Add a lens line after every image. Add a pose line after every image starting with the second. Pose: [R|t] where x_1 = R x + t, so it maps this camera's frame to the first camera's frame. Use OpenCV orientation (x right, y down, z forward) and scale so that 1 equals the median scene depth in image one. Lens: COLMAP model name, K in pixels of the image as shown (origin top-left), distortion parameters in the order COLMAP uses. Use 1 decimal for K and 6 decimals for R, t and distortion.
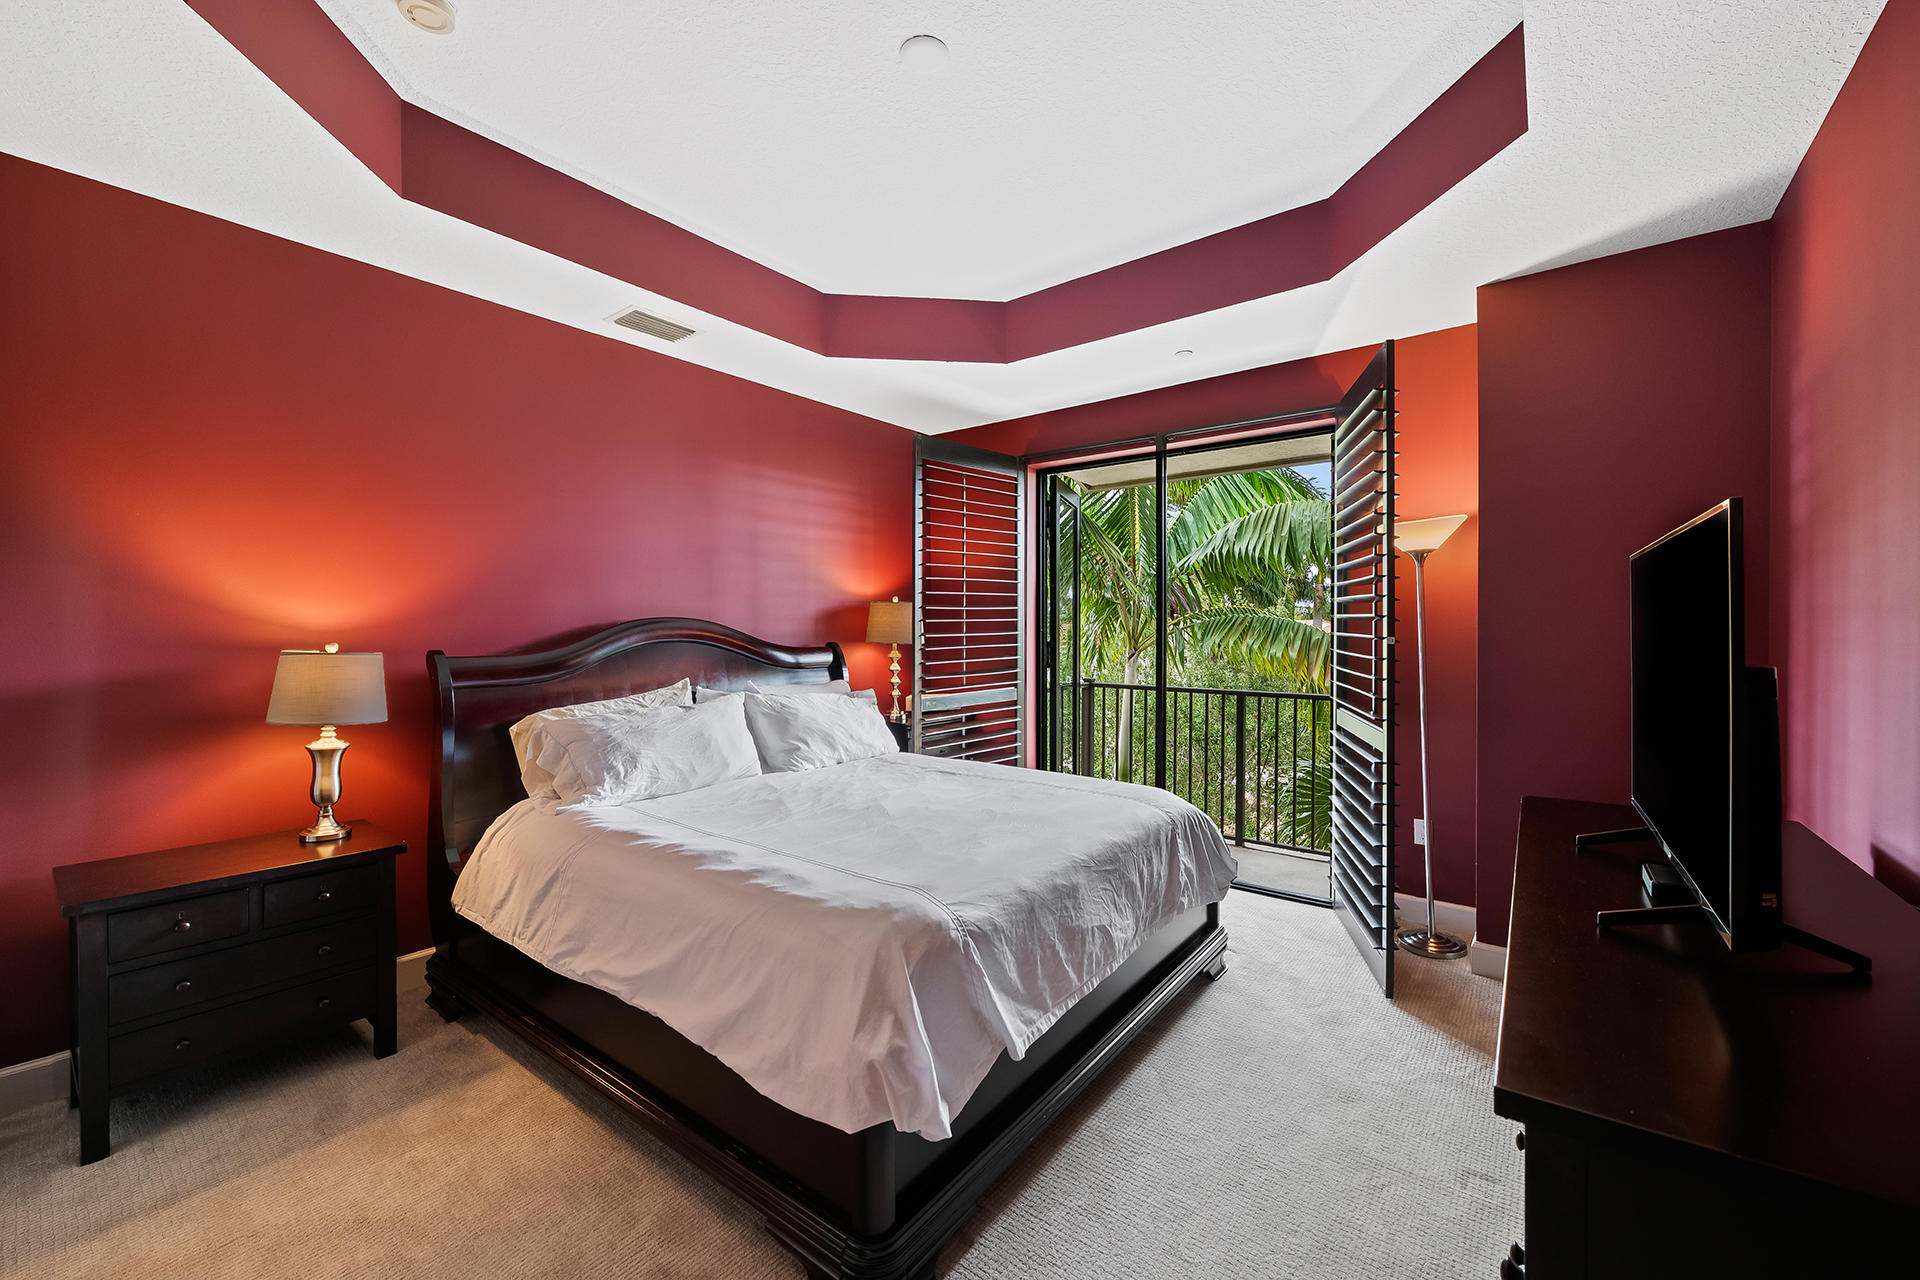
lens RADIAL K [[765.4, 0, 960.4], [0, 765.4, 634.9], [0, 0, 1]] dist [-0.000418, -0.001397]
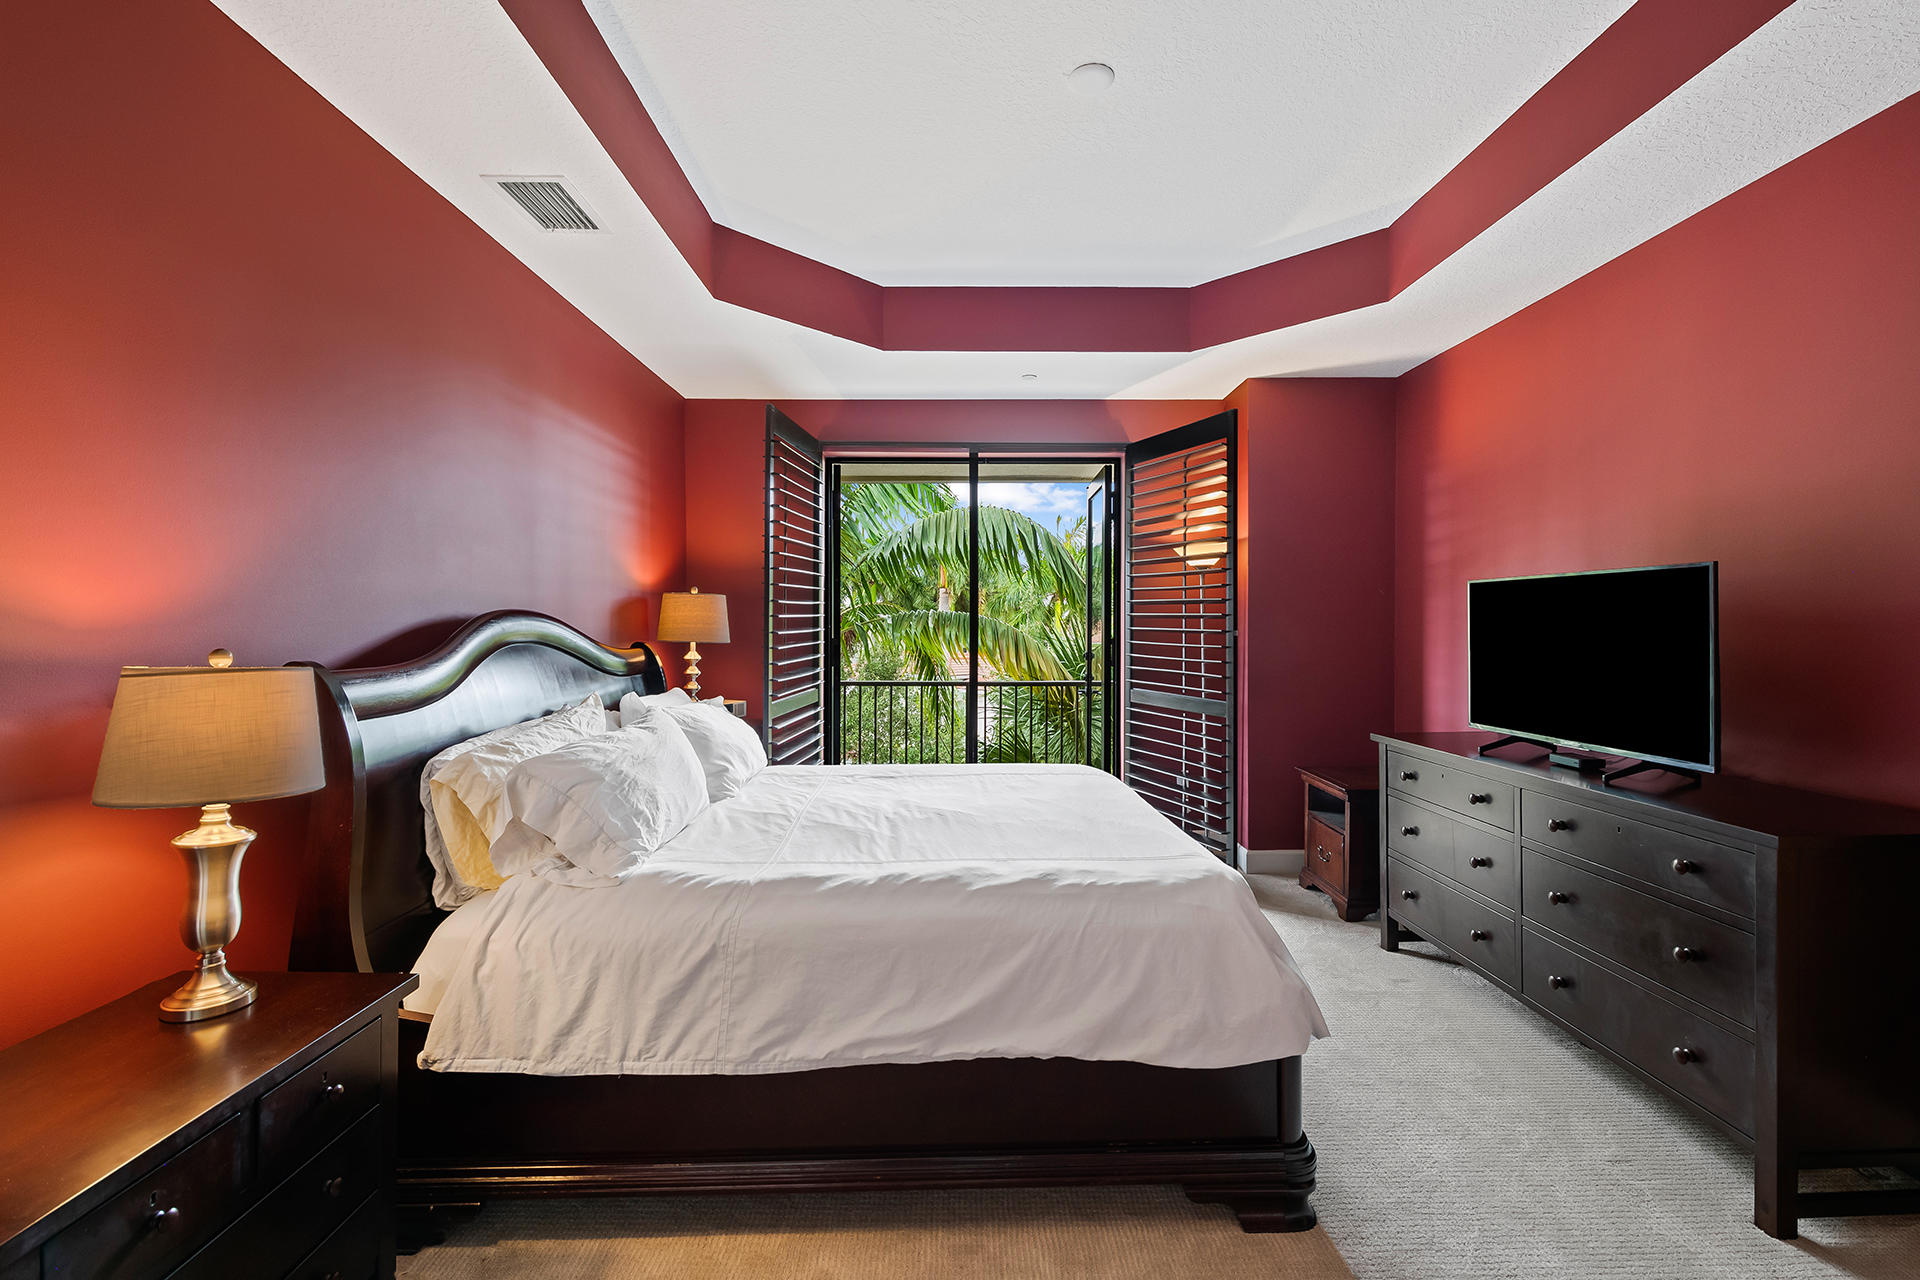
lens RADIAL K [[807.2, 0, 973.6], [0, 807.2, 629.9], [0, 0, 1]] dist [-0.000431, -0.000400]
pose [[0.774831, -0.006168, 0.632139, -0.772181], [0.006235, 0.999978, 0.002115, -0.003023], [-0.632138, 0.002303, 0.774852, 0.210410]]
